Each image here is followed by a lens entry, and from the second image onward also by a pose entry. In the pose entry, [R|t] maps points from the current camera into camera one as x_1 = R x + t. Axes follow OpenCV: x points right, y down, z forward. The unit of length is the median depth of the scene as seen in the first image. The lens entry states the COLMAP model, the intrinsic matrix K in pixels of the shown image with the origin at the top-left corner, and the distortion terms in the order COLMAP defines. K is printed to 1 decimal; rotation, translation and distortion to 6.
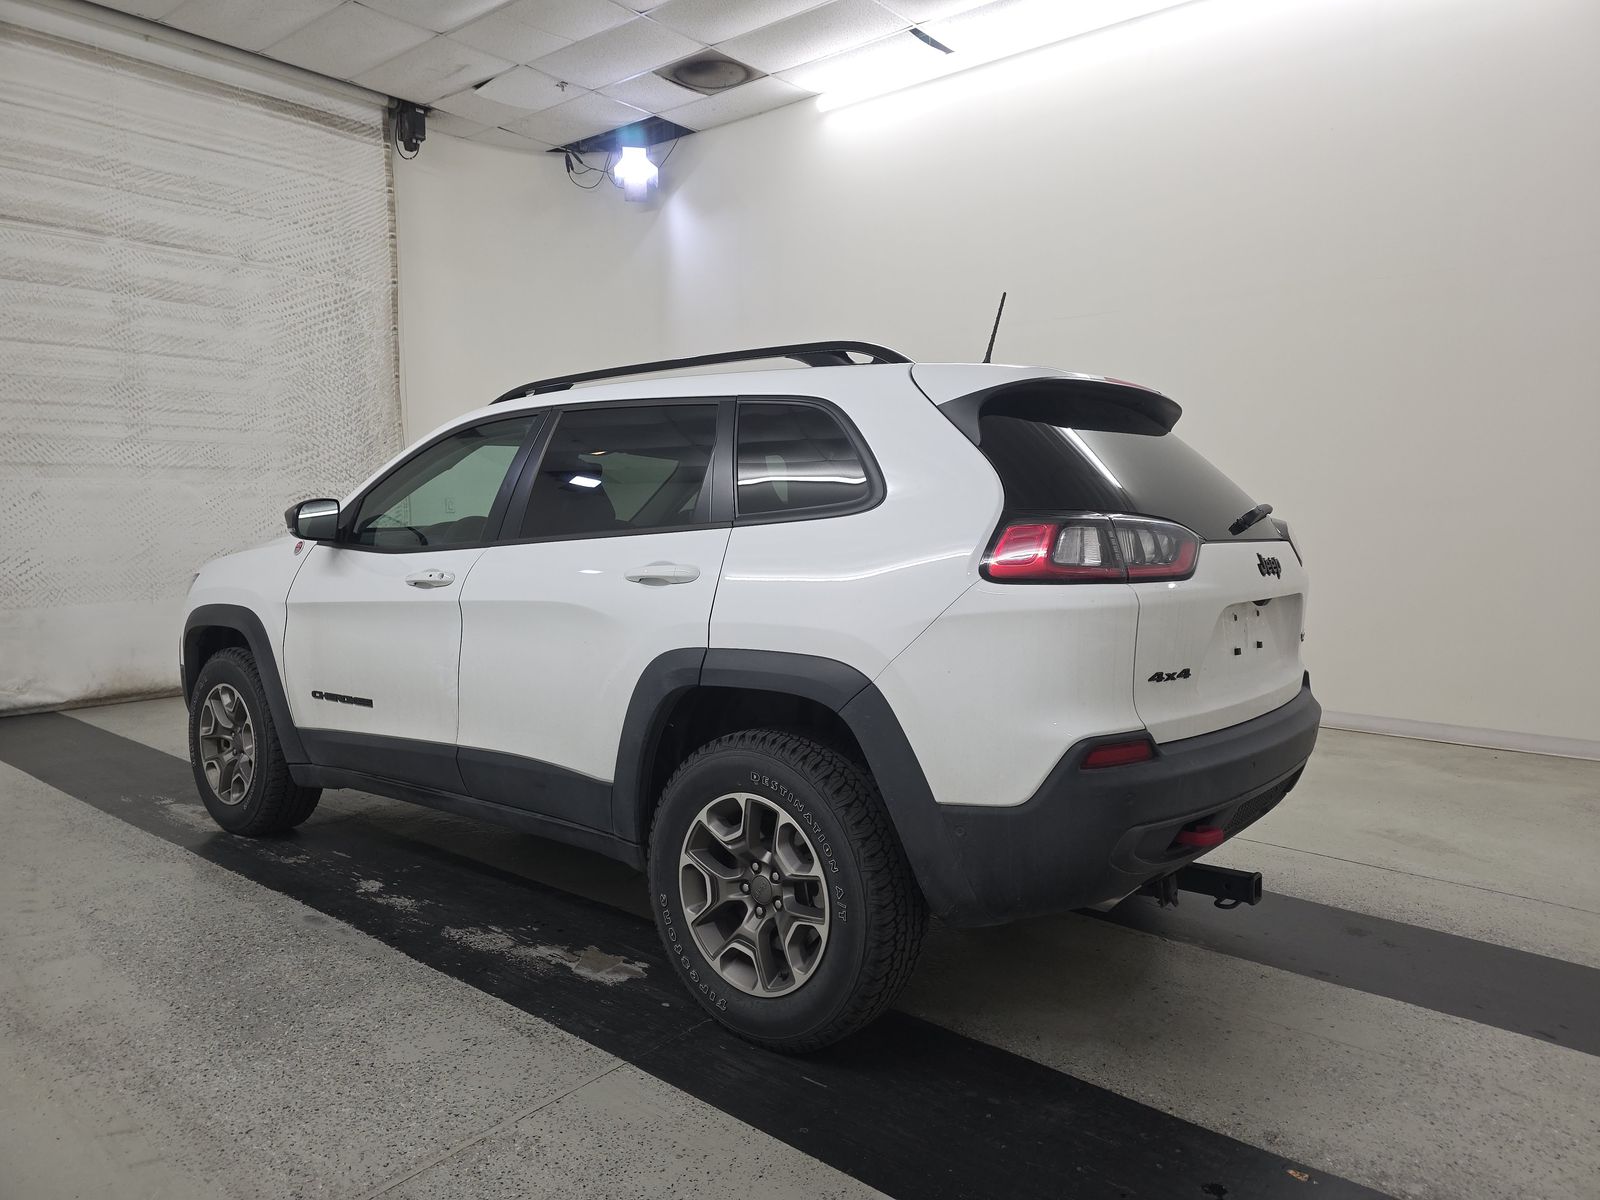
lens RADIAL K [[1067.4, 0, 820.0], [0, 1067.4, 596.5], [0, 0, 1]] dist [0.028551, -0.024486]
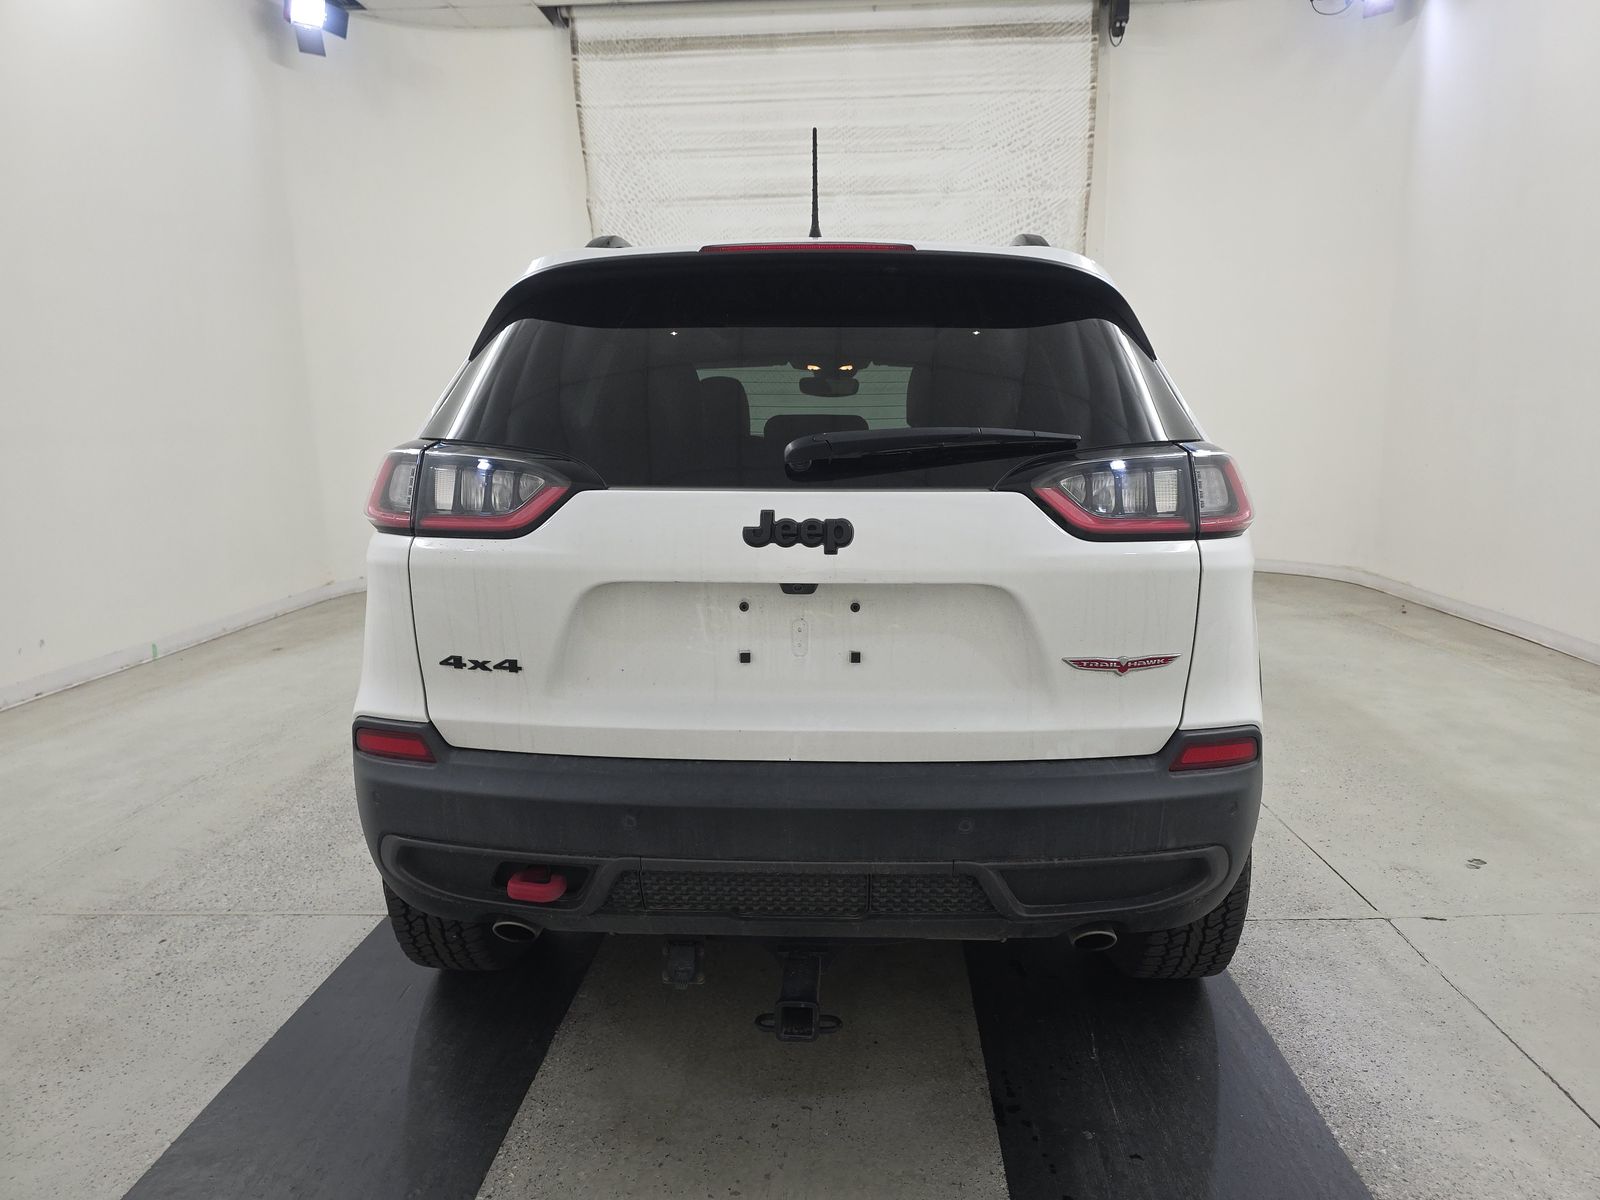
lens RADIAL K [[1072.5, 0, 812.3], [0, 1072.5, 610.4], [0, 0, 1]] dist [0.043146, -0.034242]
pose [[0.592610, 0.131726, -0.794646, 0.332457], [-0.051784, 0.990727, 0.125612, -0.022202], [0.803824, -0.033289, 0.593936, 0.230390]]
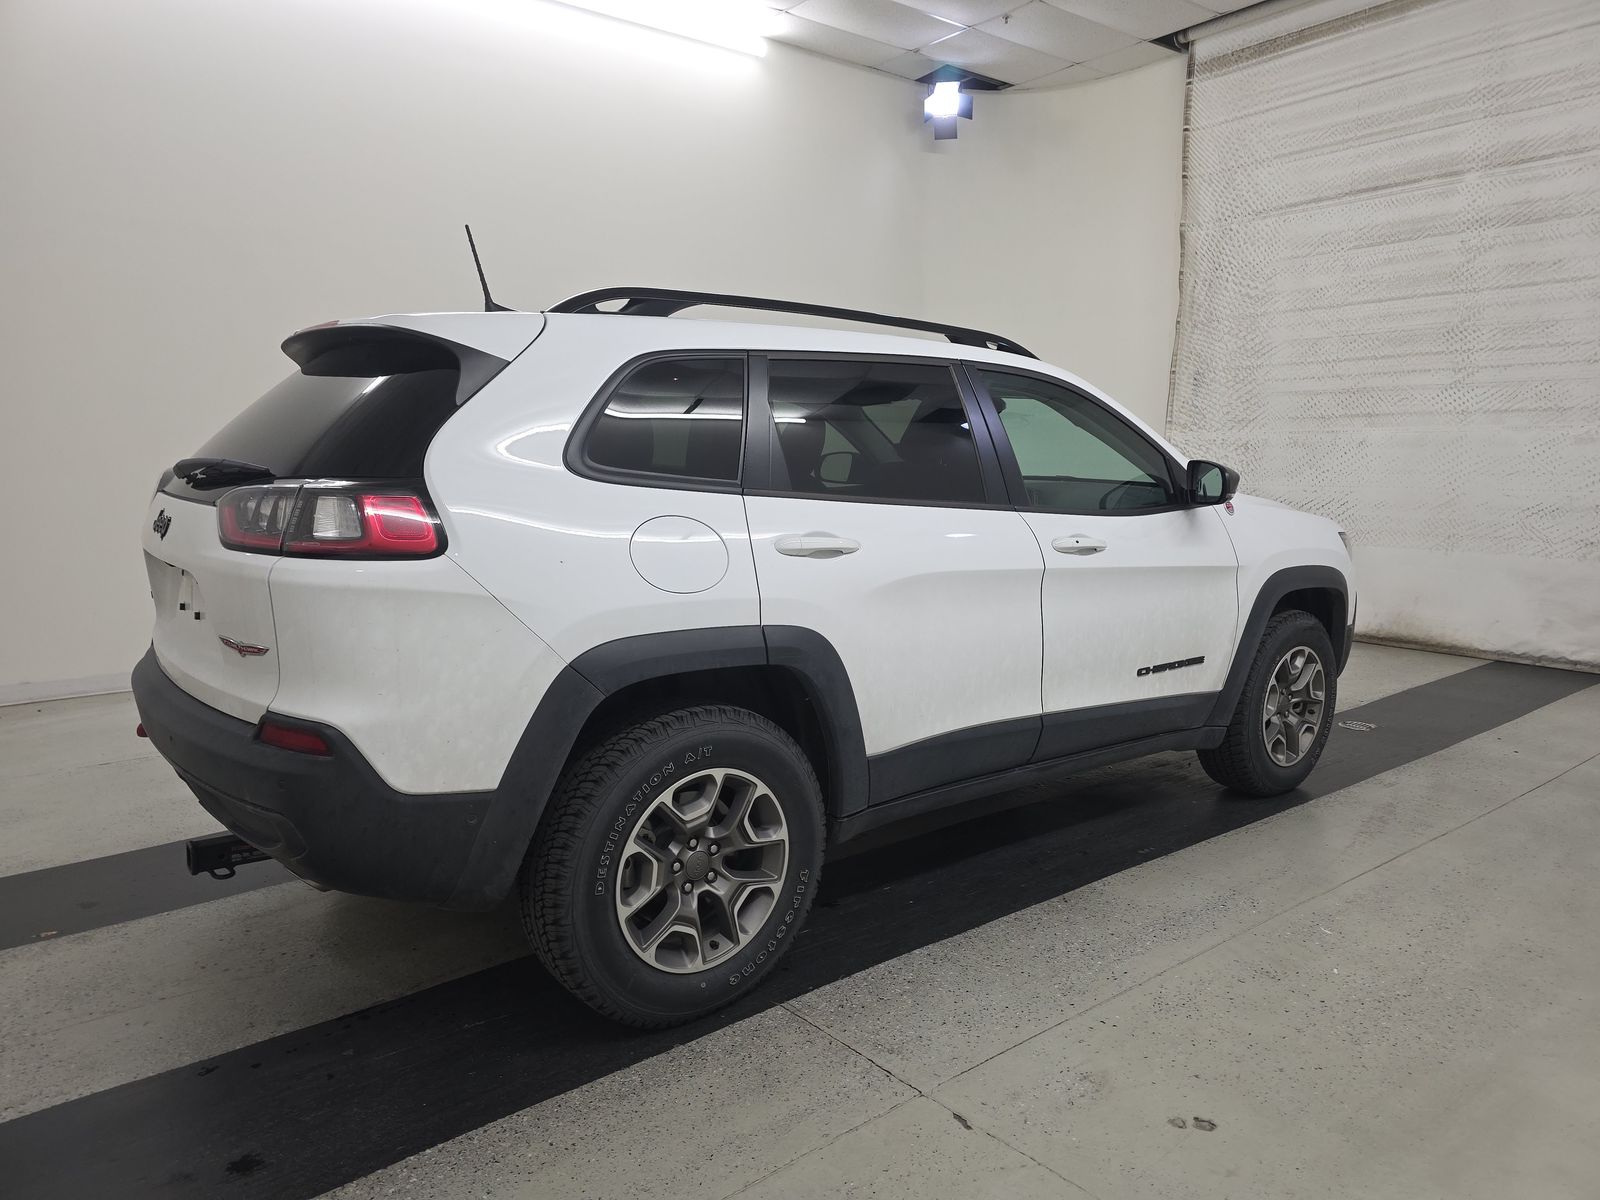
lens RADIAL K [[1072.5, 0, 812.3], [0, 1072.5, 610.4], [0, 0, 1]] dist [0.043146, -0.034242]
pose [[-0.208295, 0.142029, -0.967699, 0.443241], [-0.080592, 0.983543, 0.161702, -0.055716], [0.974740, 0.111671, -0.193421, 0.628691]]
